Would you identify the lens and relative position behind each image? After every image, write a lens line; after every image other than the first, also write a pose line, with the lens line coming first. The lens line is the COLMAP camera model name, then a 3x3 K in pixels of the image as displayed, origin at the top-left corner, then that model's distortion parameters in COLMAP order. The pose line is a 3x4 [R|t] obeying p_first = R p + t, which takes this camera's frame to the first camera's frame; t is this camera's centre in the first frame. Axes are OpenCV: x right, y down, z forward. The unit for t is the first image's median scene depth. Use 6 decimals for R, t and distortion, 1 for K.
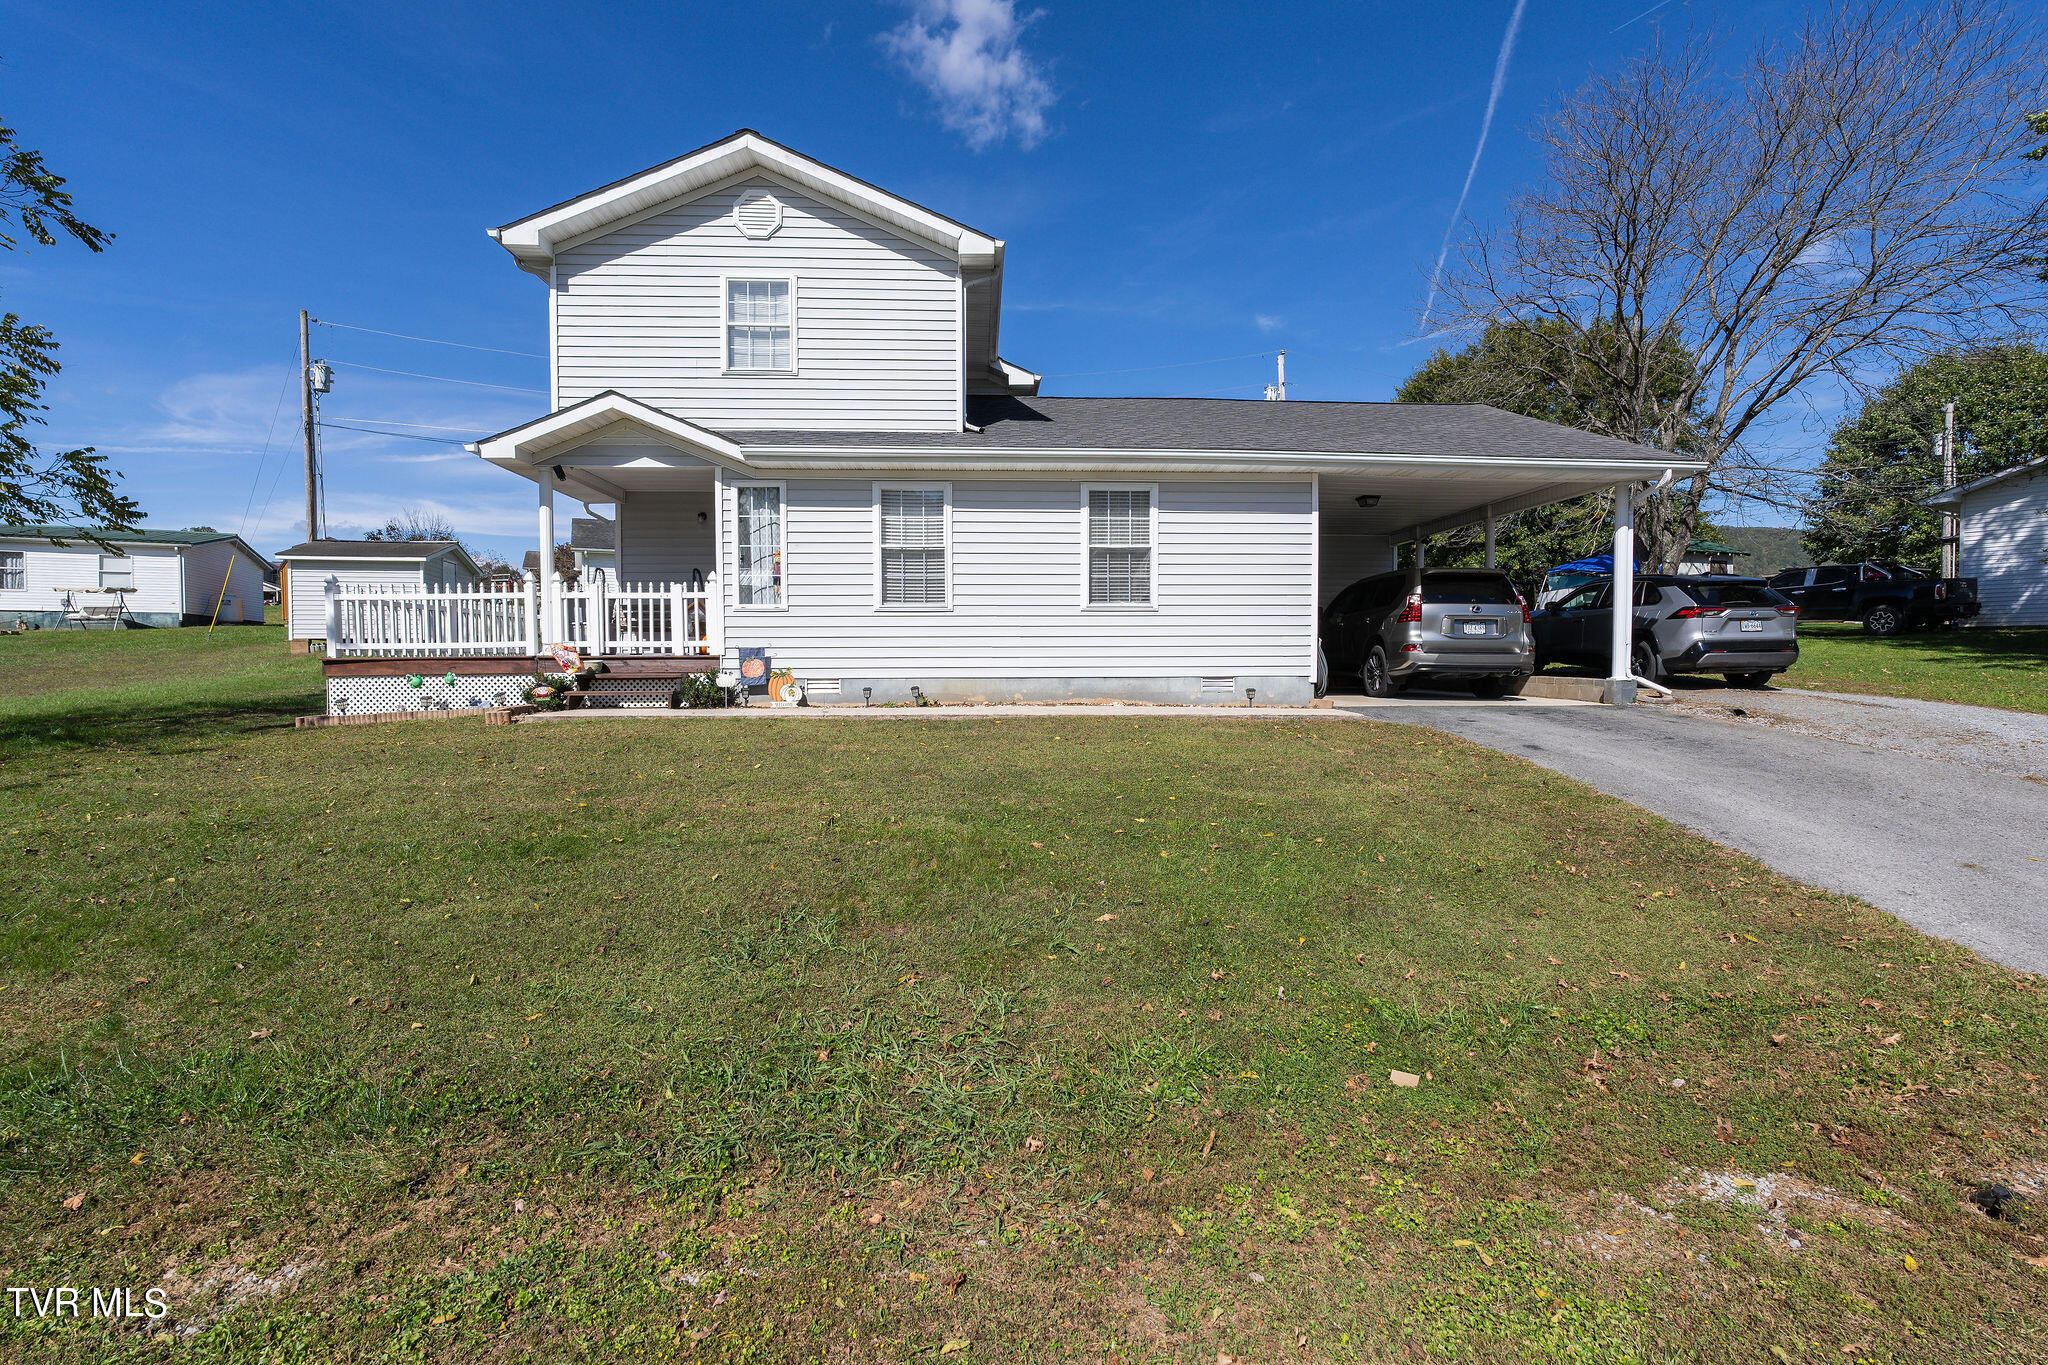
lens RADIAL K [[896.4, 0, 1024.0], [0, 896.4, 682.5], [0, 0, 1]] dist [-0.000676, -0.000151]
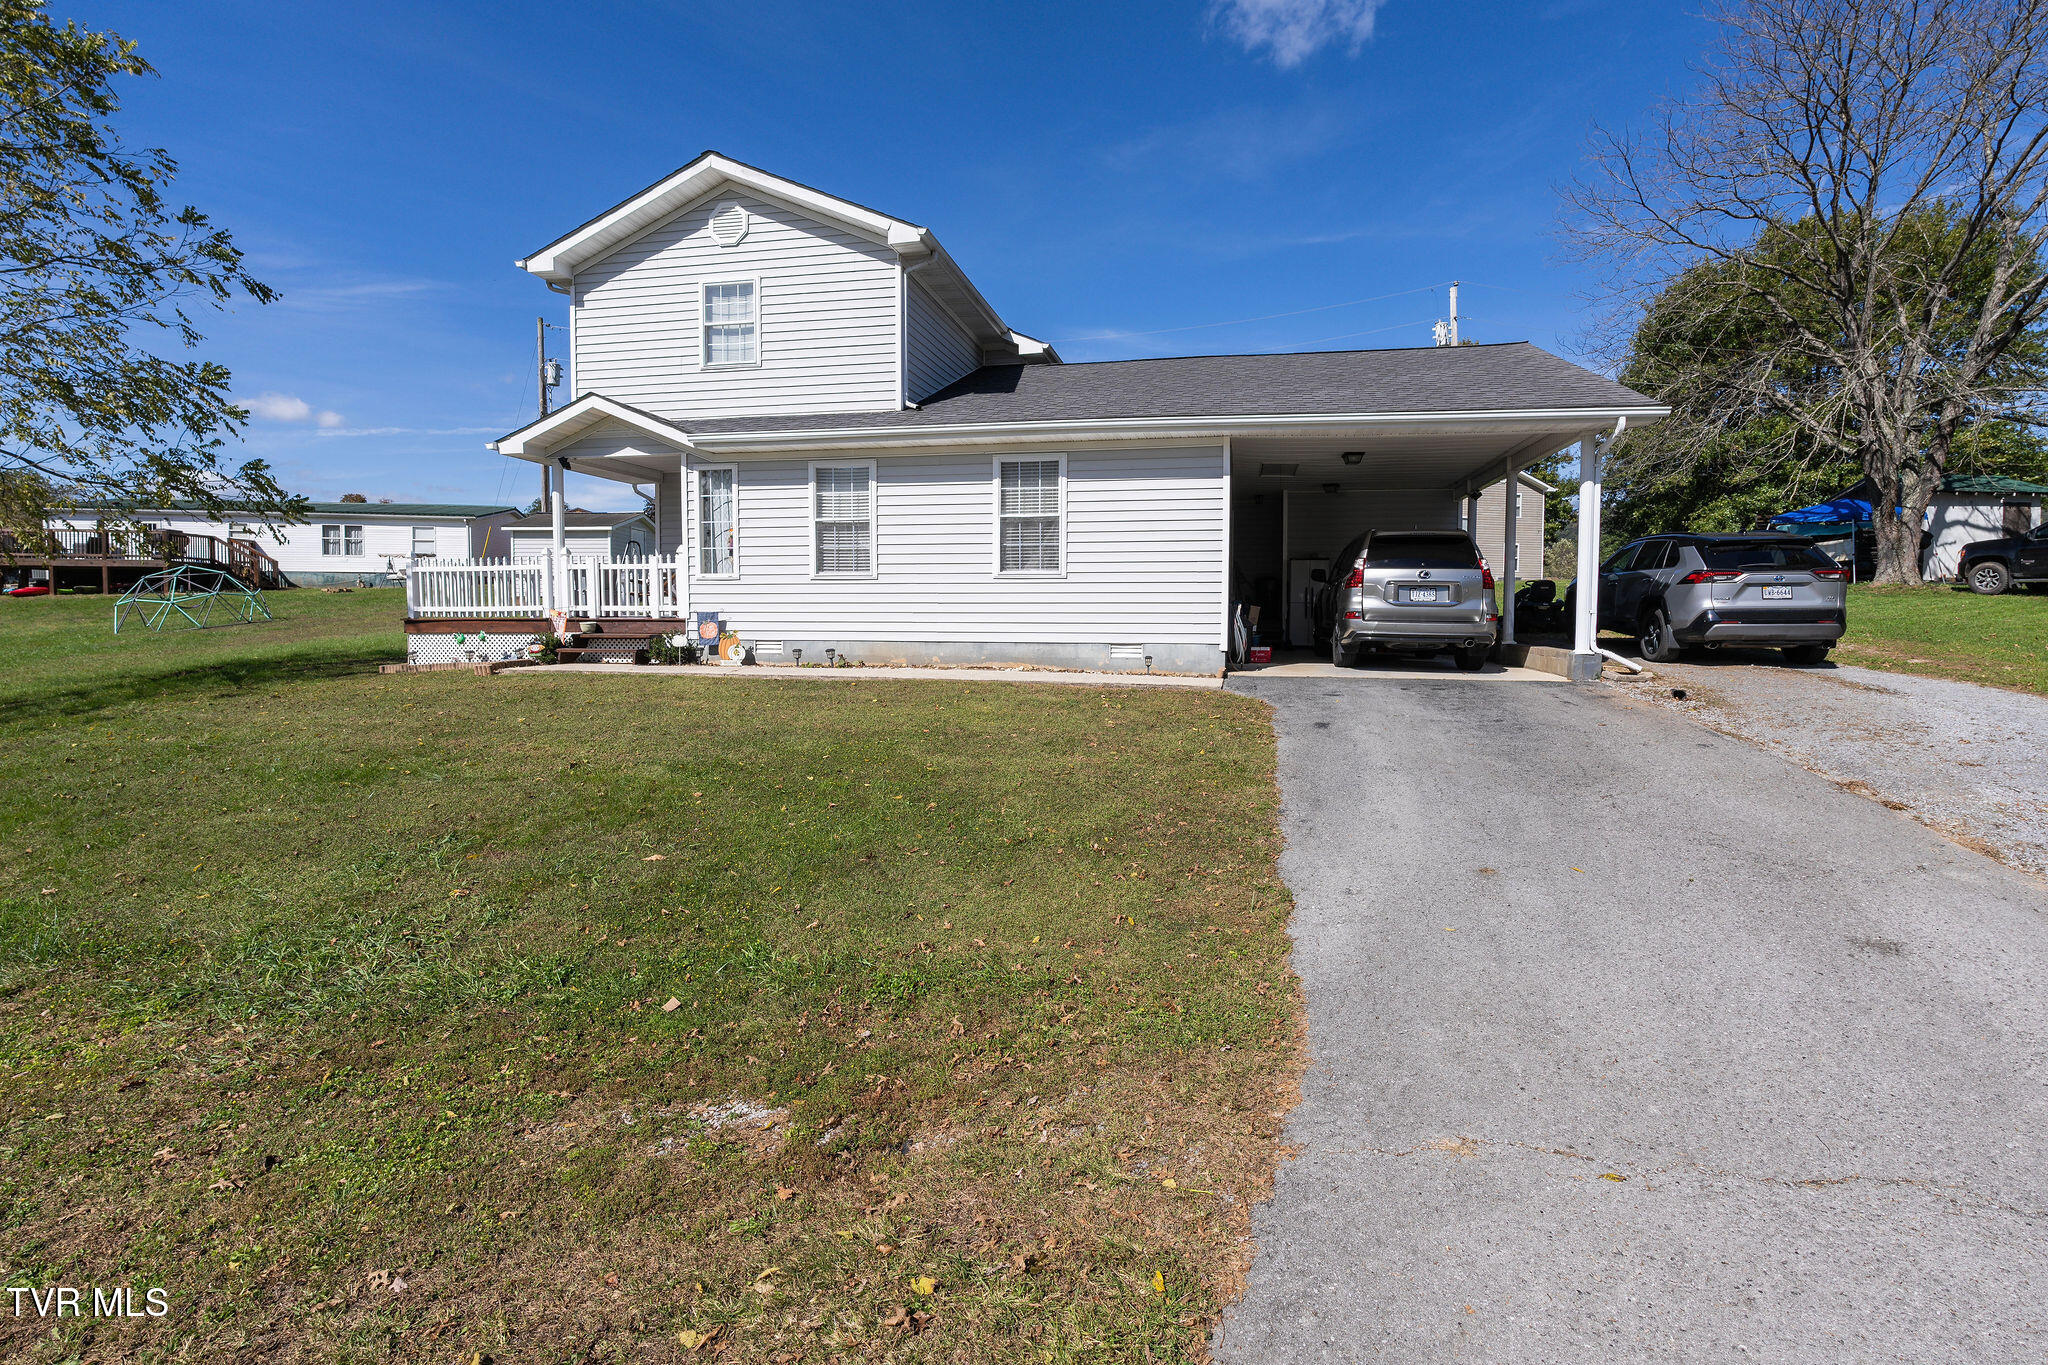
lens RADIAL K [[907.7, 0, 1051.3], [0, 907.7, 648.9], [0, 0, 1]] dist [-0.001355, 0.000419]
pose [[0.970057, 0.016096, -0.242343, 0.387427], [-0.012621, 0.999794, 0.015886, -0.015684], [0.242549, -0.012352, 0.970060, -0.008084]]
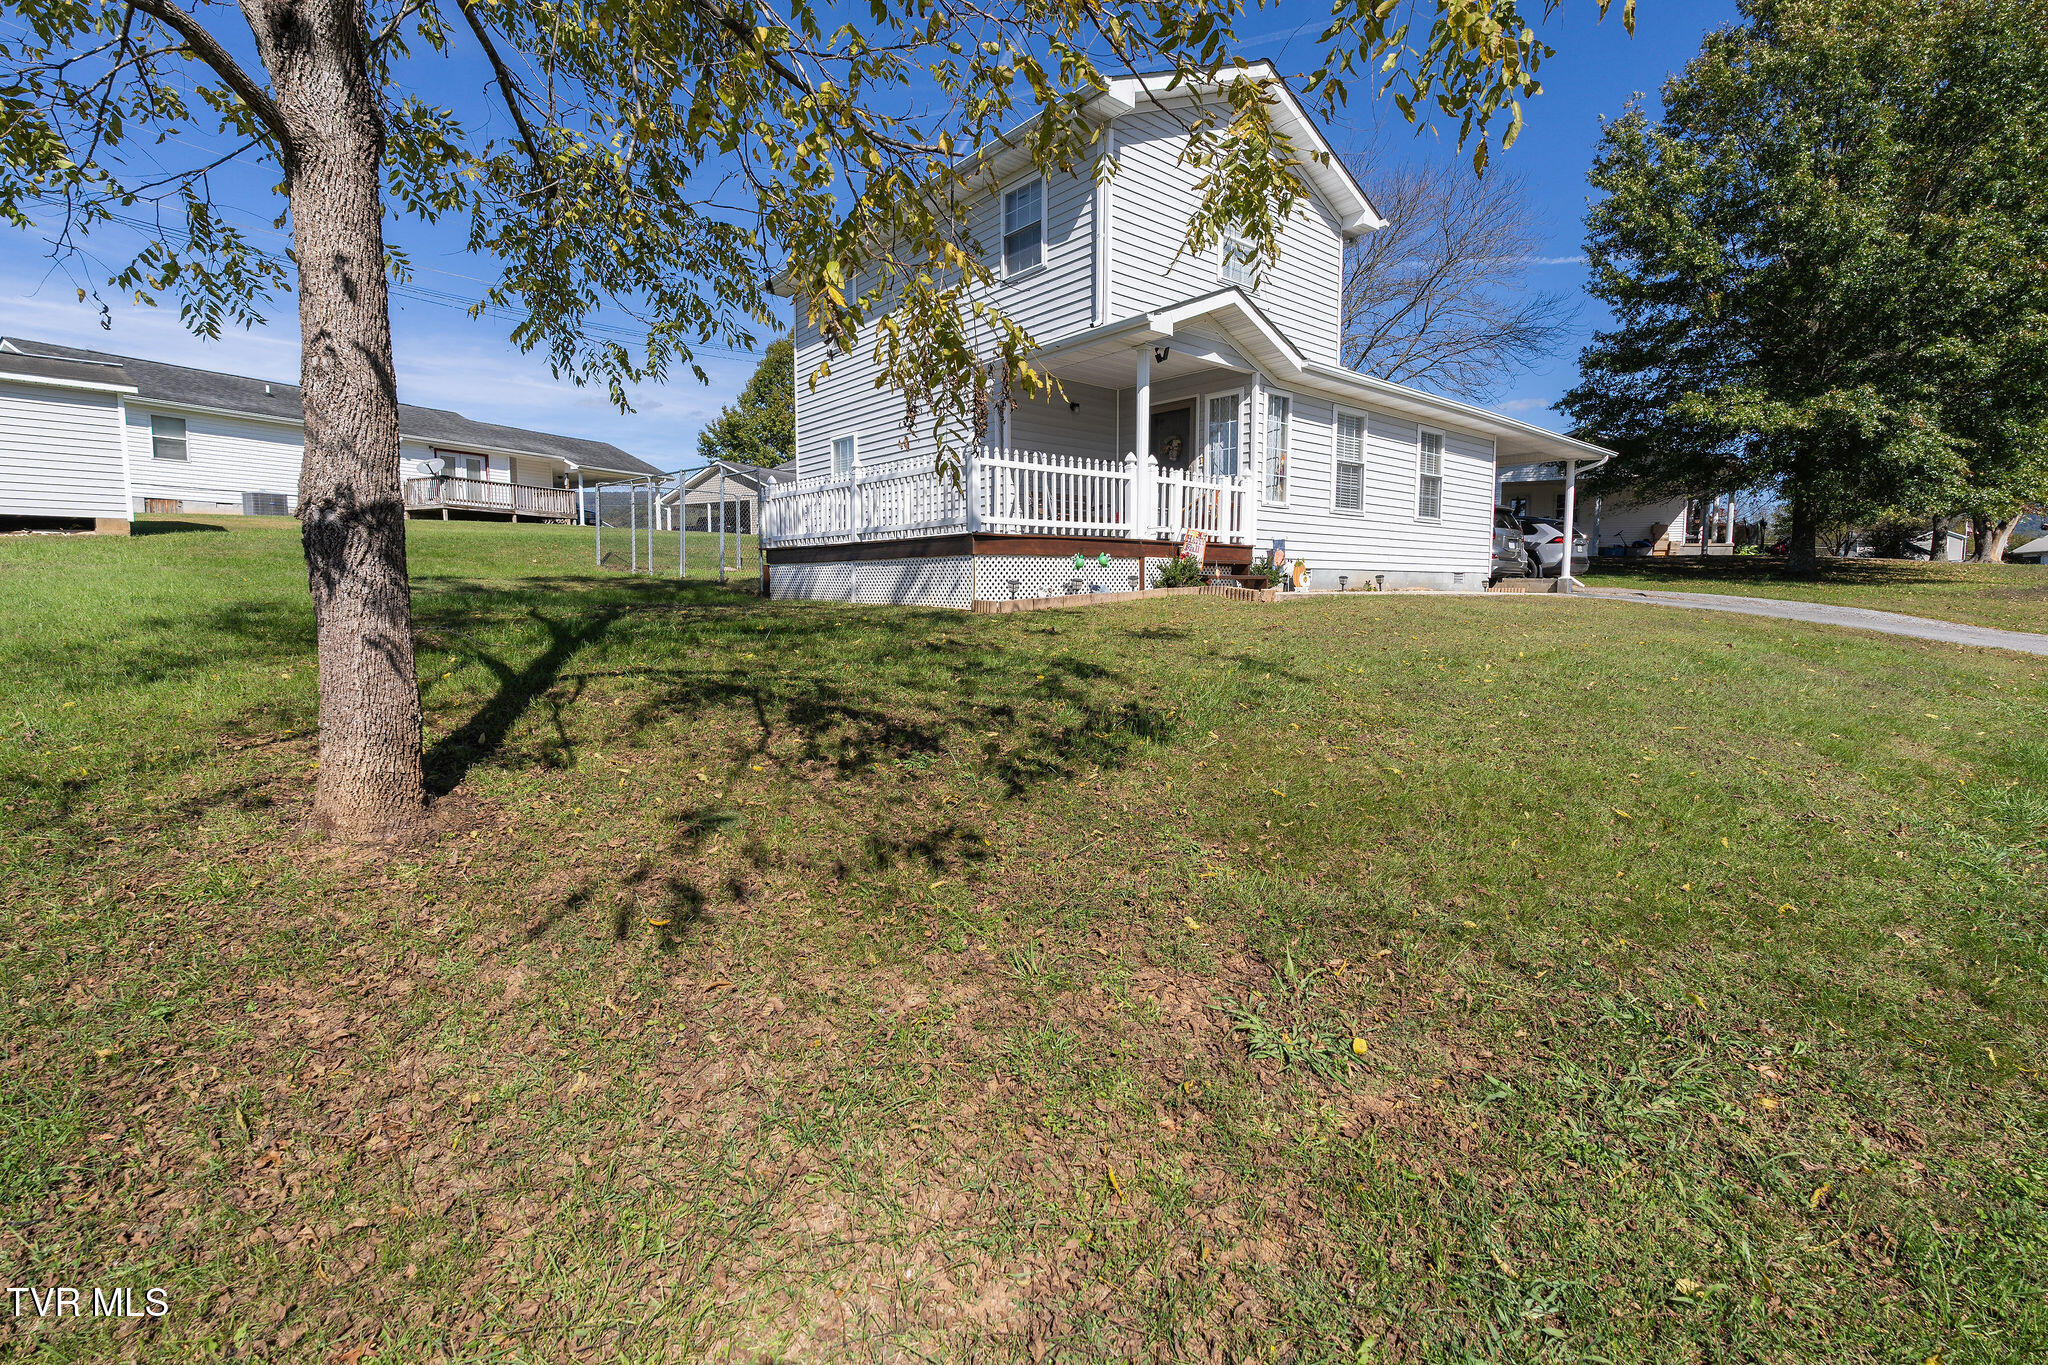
lens RADIAL K [[907.7, 0, 1051.3], [0, 907.7, 648.9], [0, 0, 1]] dist [-0.001355, 0.000419]
pose [[0.783966, -0.037181, 0.619689, -1.212714], [0.006911, 0.998666, 0.051176, 0.037361], [-0.620765, -0.035837, 0.783177, 0.271002]]
